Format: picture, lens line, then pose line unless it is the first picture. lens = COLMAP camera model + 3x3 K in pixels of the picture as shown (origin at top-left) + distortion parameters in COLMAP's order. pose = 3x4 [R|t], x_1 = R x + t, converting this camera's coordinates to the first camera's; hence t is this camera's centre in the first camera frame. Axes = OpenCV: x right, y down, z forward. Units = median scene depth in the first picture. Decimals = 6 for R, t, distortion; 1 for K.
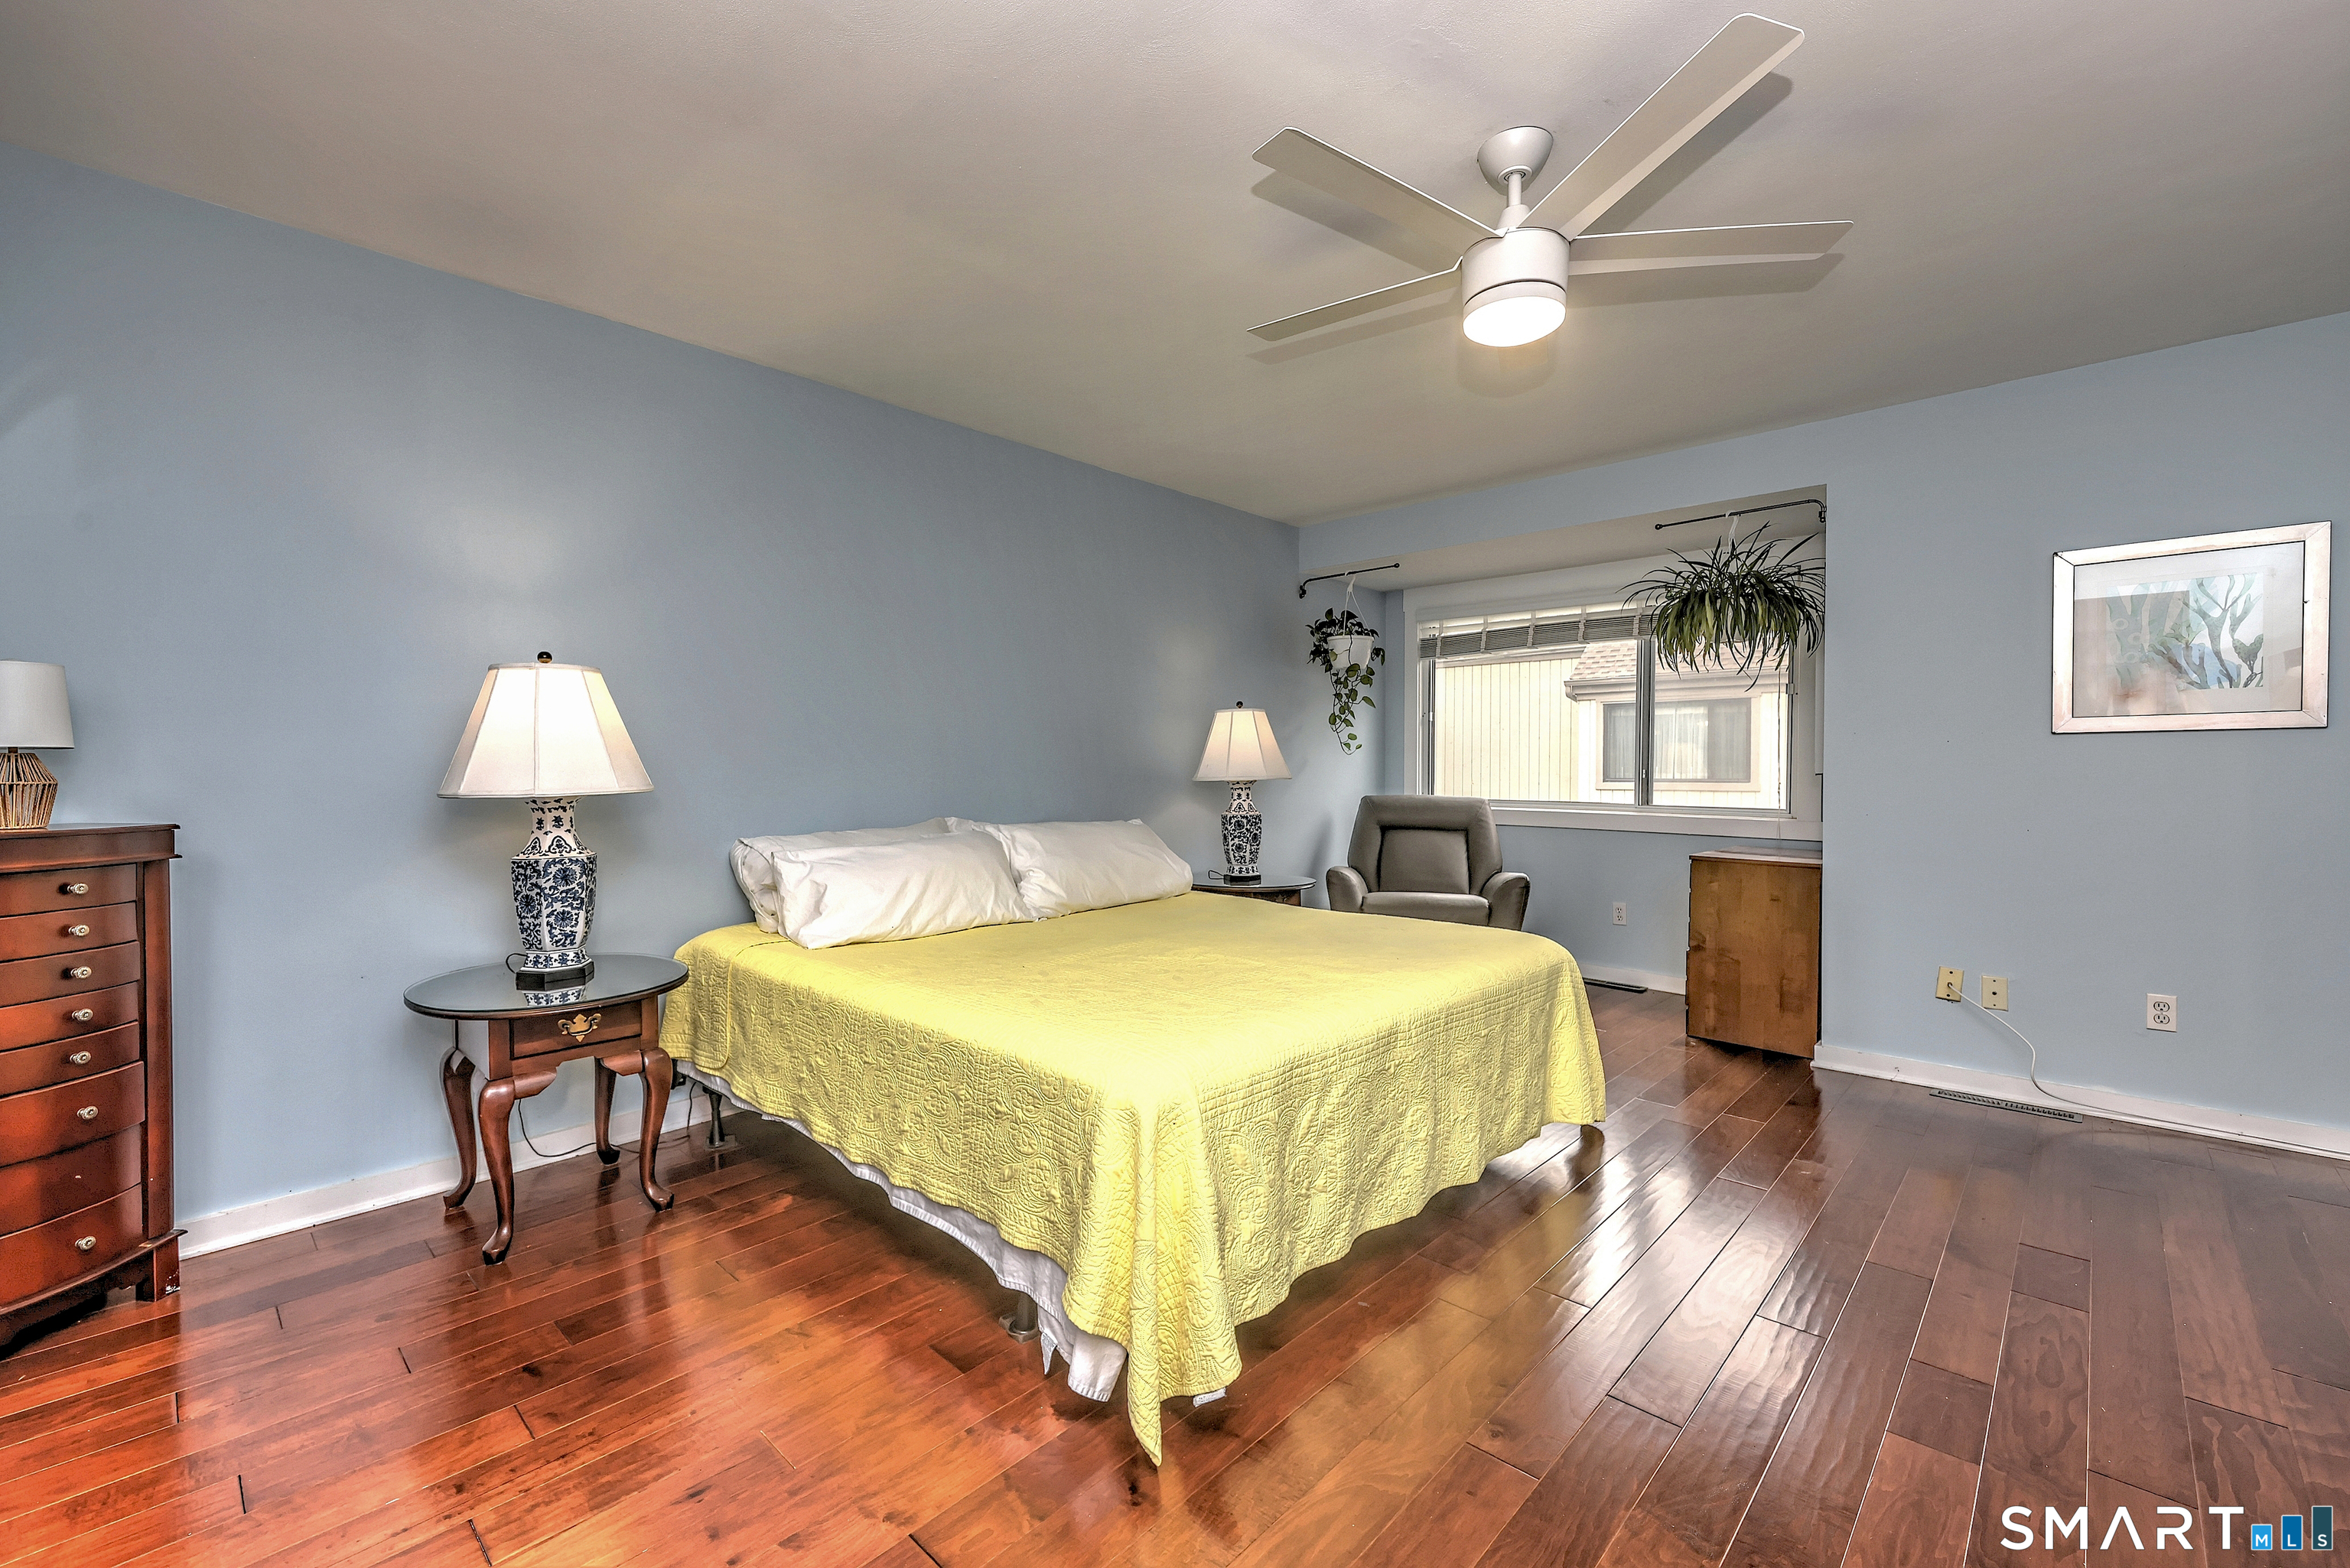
lens RADIAL K [[982.0, 0, 1187.6], [0, 982.0, 763.5], [0, 0, 1]] dist [-0.000293, -0.000076]
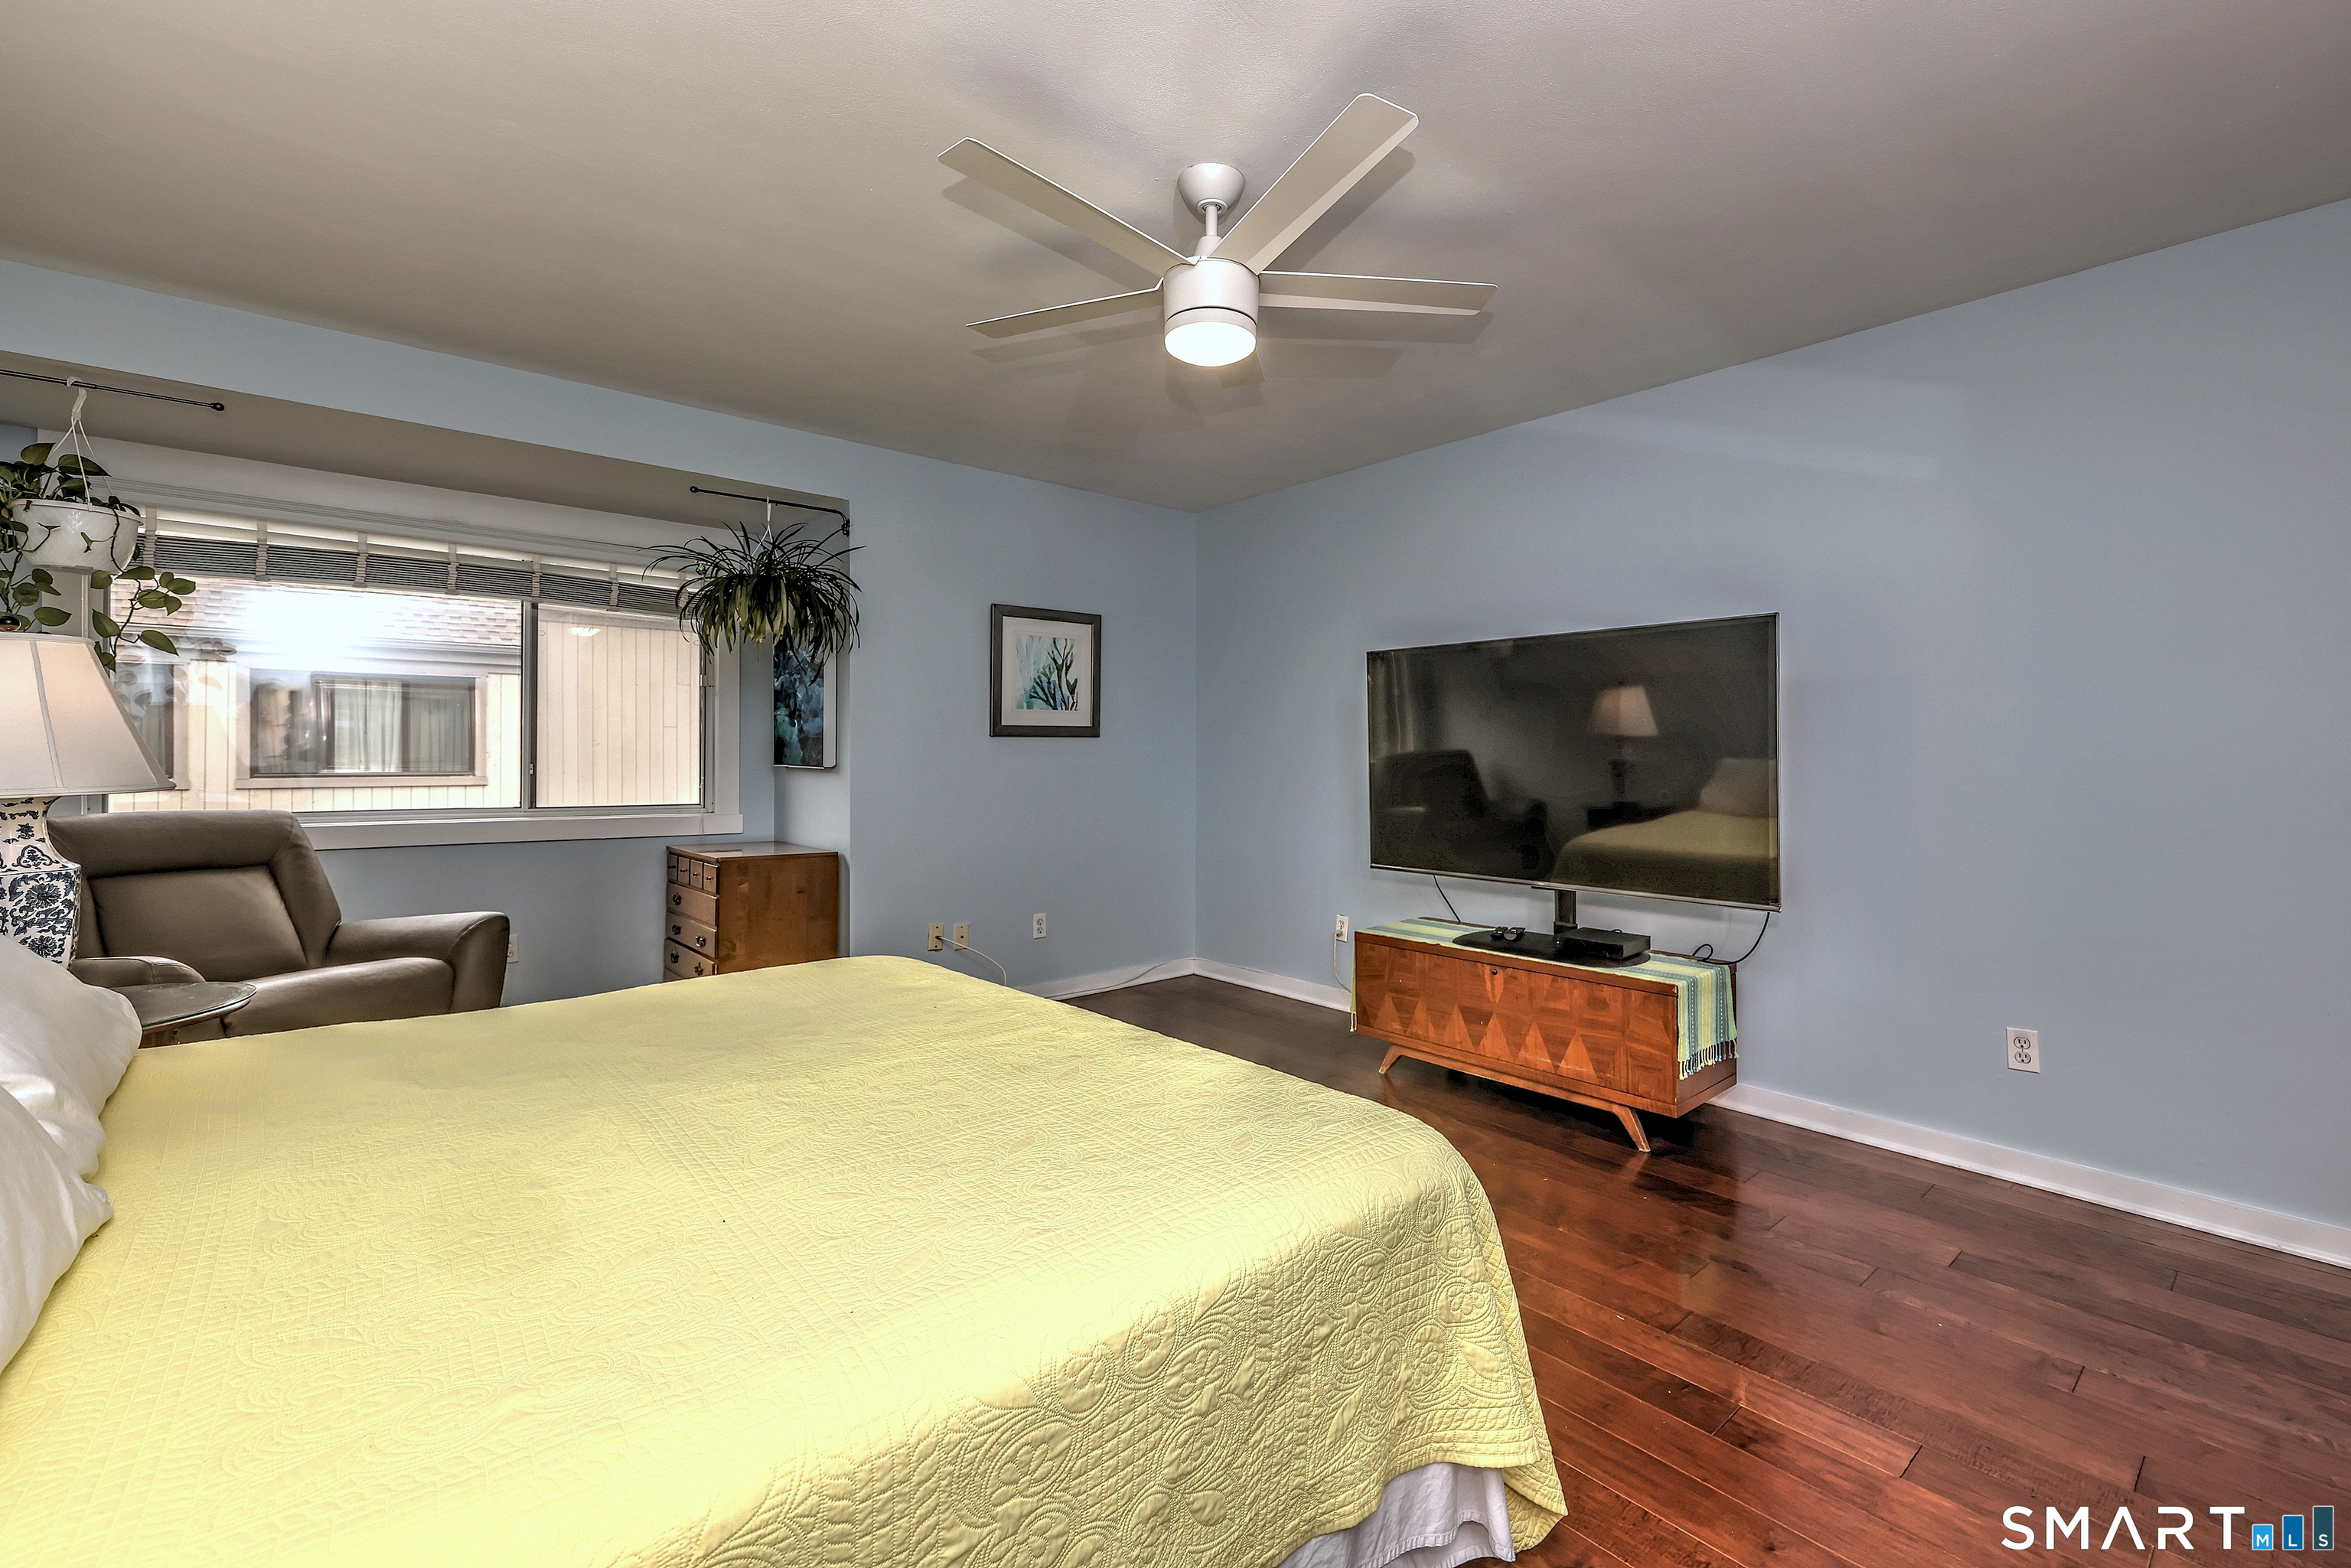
lens RADIAL K [[982.4, 0, 1188.1], [0, 982.4, 763.5], [0, 0, 1]] dist [-0.000293, -0.000076]
pose [[0.111033, -0.002729, 0.993813, -0.396998], [-0.004065, 0.999987, 0.003201, 0.002592], [-0.993808, -0.004395, 0.111021, 0.509404]]
